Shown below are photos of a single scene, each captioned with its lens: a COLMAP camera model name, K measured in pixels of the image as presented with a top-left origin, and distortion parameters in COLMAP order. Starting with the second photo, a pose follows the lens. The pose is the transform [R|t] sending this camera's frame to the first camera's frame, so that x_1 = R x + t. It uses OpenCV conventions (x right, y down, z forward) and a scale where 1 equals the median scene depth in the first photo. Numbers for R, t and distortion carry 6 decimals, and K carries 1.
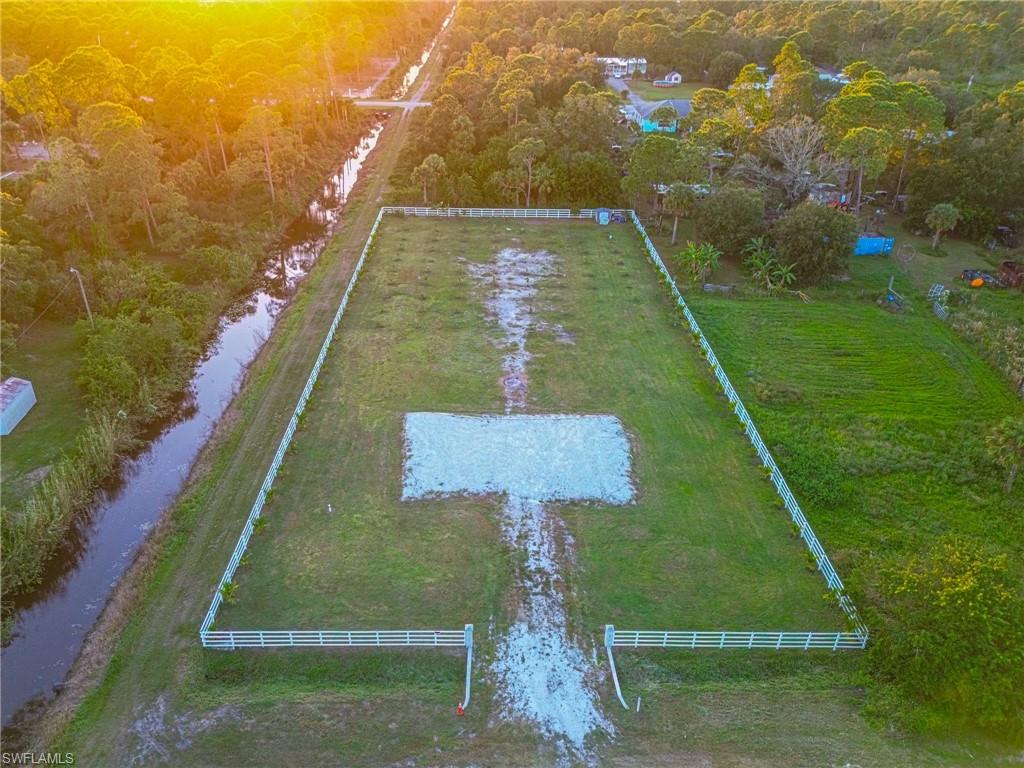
lens RADIAL K [[776.9, 0, 497.1], [0, 776.9, 386.7], [0, 0, 1]] dist [0.091601, -0.118894]
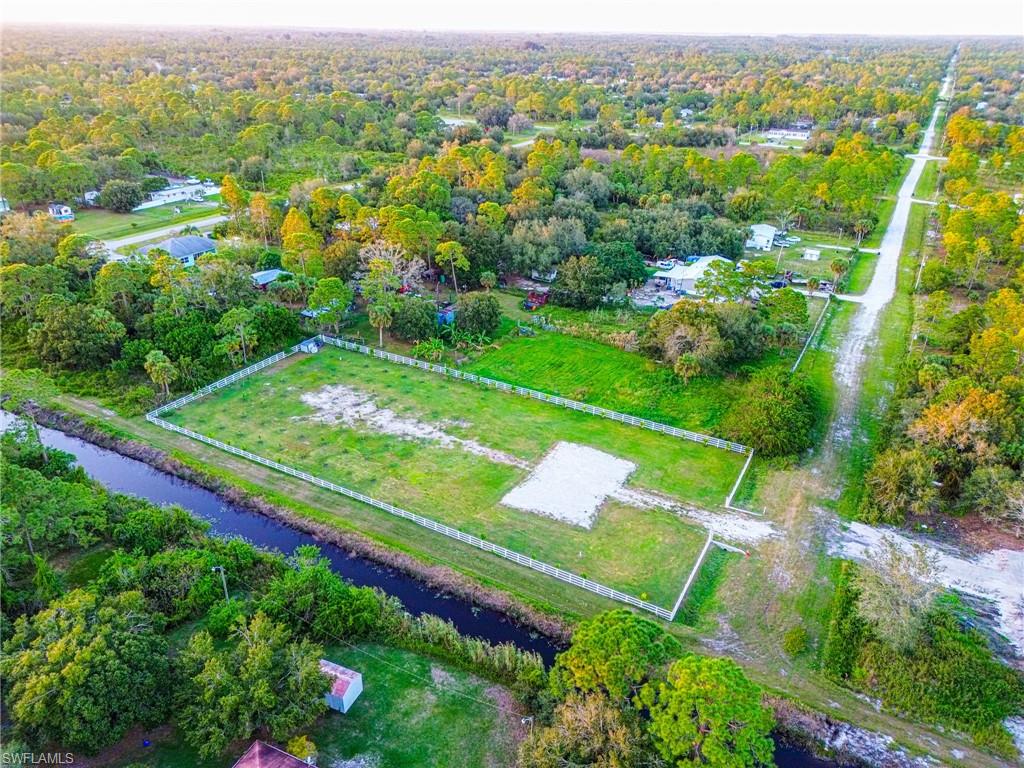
lens RADIAL K [[734.0, 0, 507.5], [0, 734.0, 376.4], [0, 0, 1]] dist [0.087439, -0.092646]
pose [[0.495366, -0.381117, 0.780616, -0.852181], [0.417037, 0.892628, 0.171160, -0.318312], [-0.762032, 0.240759, 0.601118, 0.057973]]
